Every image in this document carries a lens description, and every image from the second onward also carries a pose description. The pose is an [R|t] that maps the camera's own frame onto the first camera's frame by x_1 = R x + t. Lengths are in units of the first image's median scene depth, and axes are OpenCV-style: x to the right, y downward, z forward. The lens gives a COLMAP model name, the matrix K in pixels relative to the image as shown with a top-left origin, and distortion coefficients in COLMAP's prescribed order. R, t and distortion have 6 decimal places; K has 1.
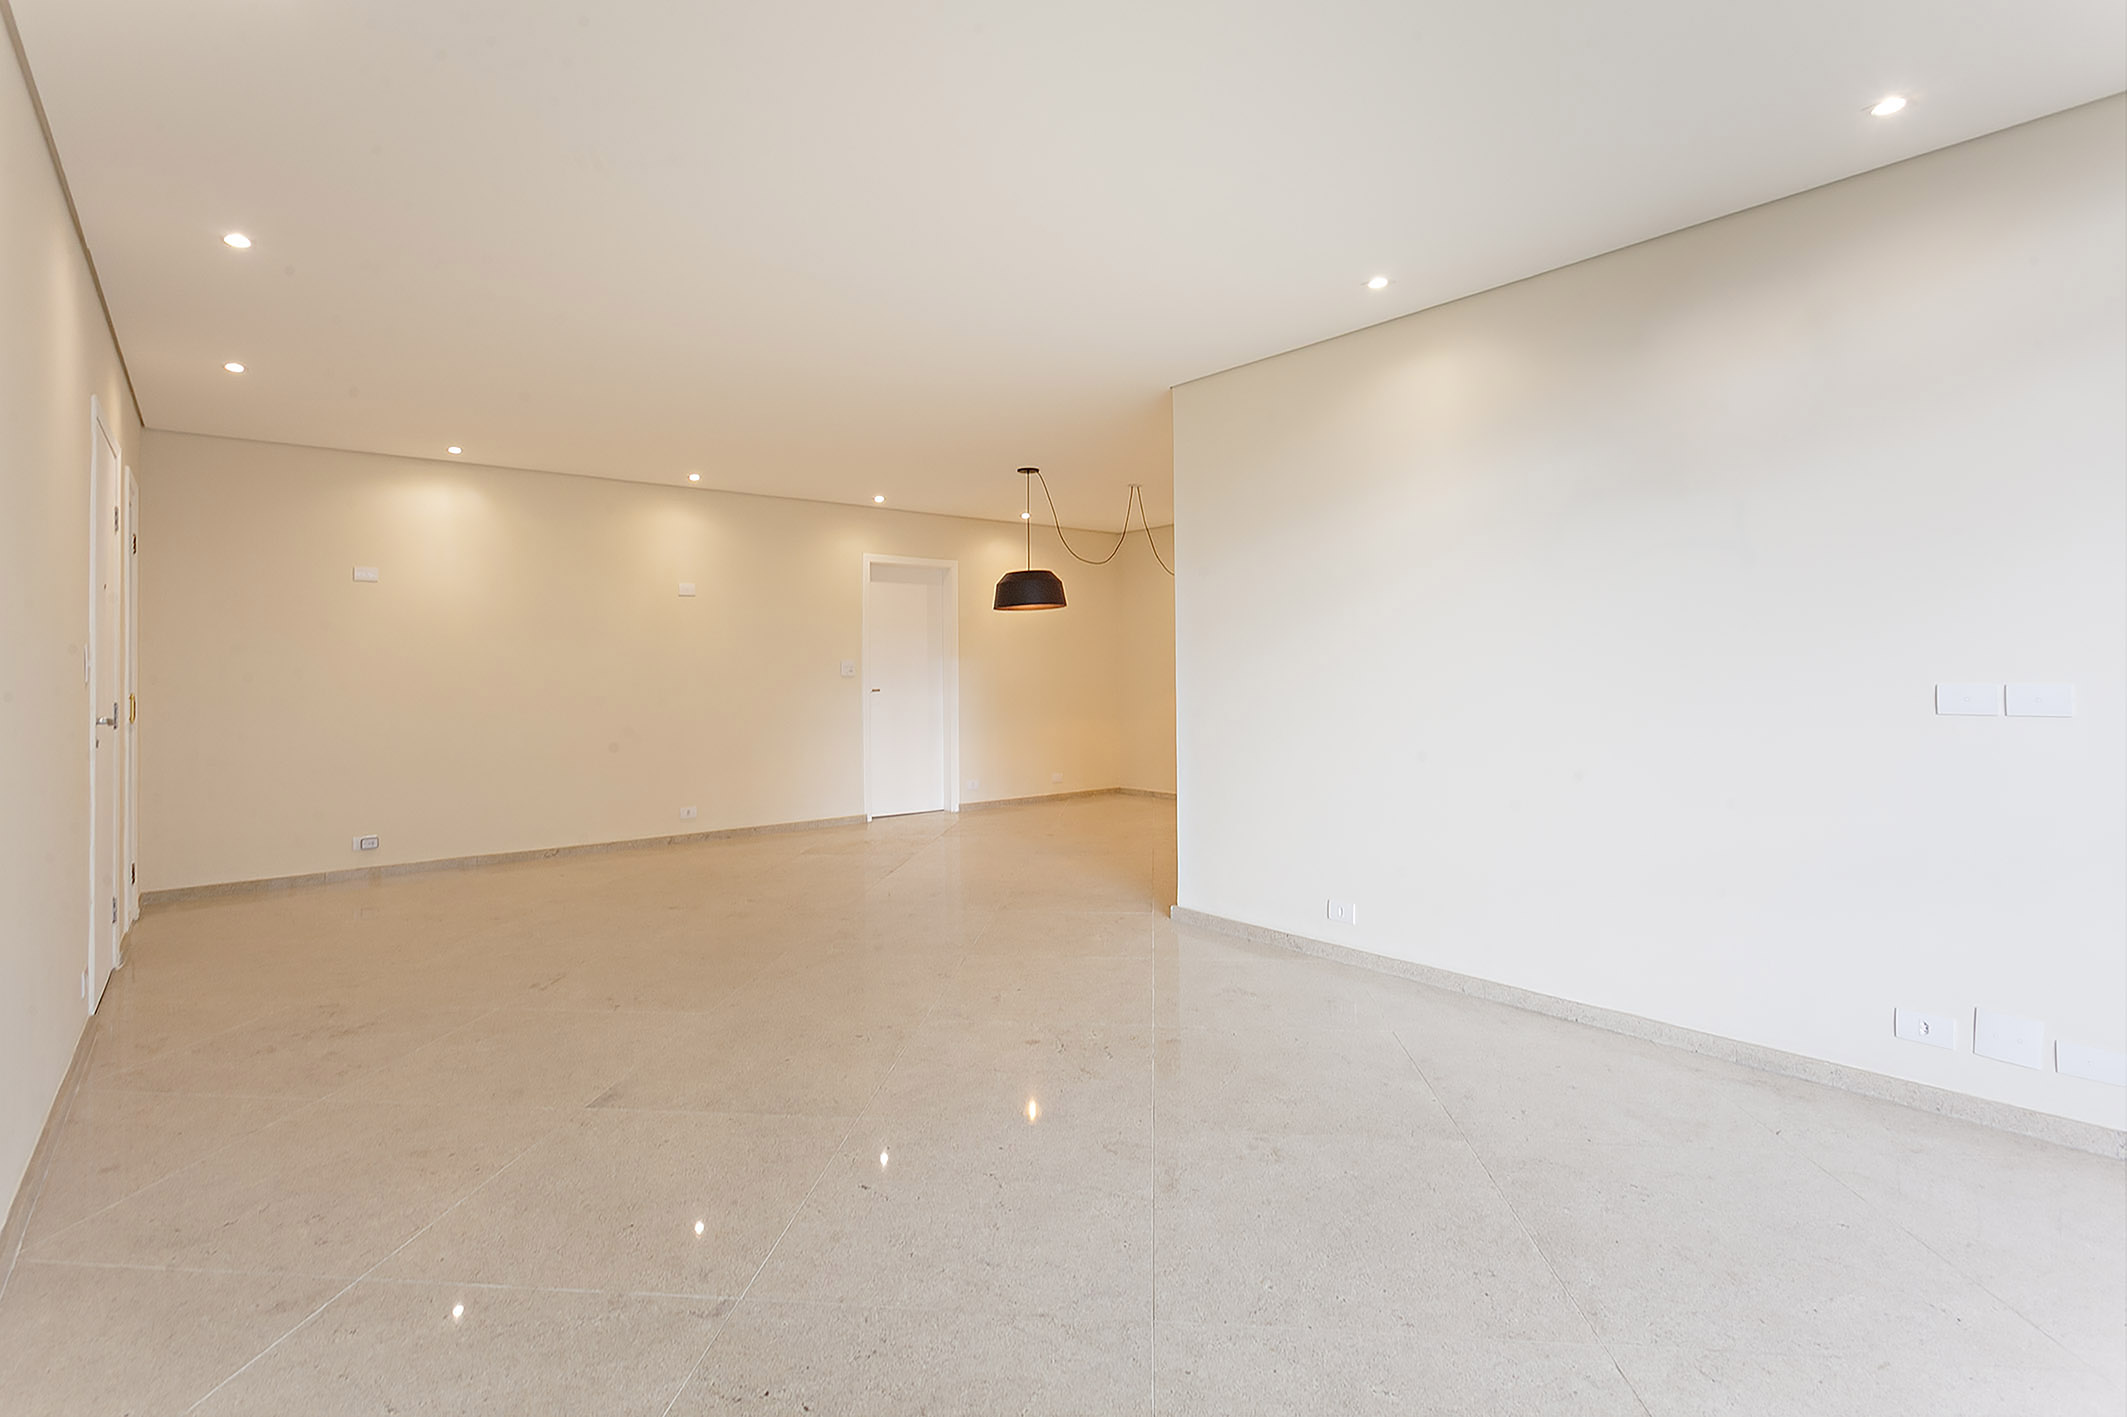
lens RADIAL K [[1012.8, 0, 1061.9], [0, 1012.8, 679.0], [0, 0, 1]] dist [-0.001729, 0.000375]
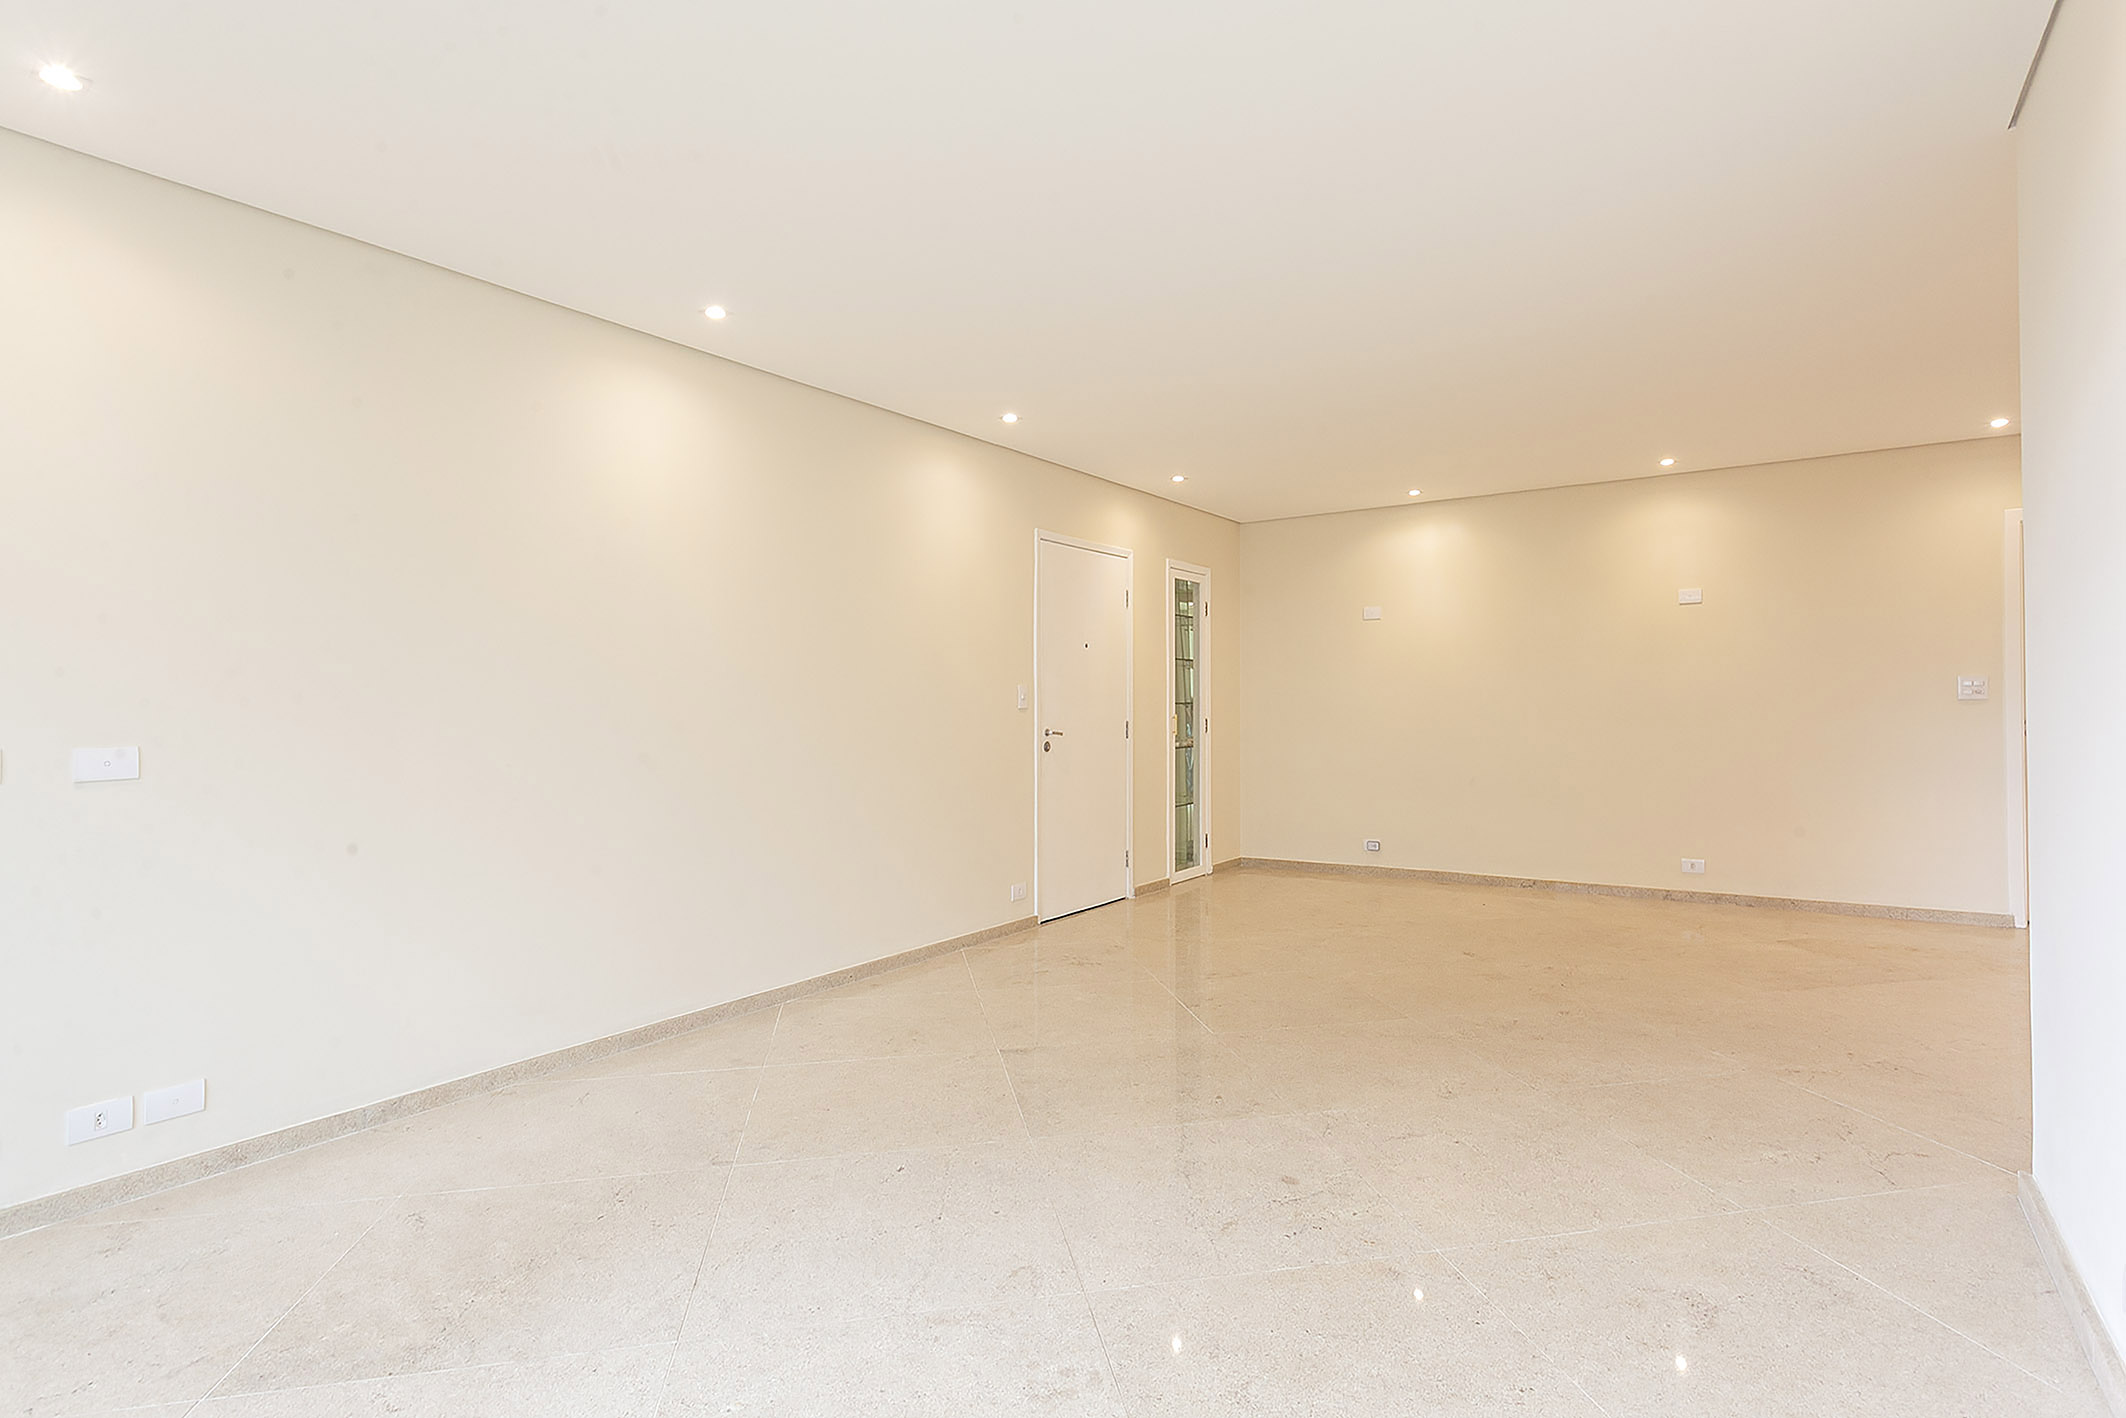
lens RADIAL K [[1049.4, 0, 1065.5], [0, 1049.4, 691.8], [0, 0, 1]] dist [-0.002544, -0.000245]
pose [[0.288838, -0.005678, -0.957361, 0.420245], [0.001463, 0.999984, -0.005489, -0.008070], [0.957377, 0.000185, 0.288842, 0.364104]]
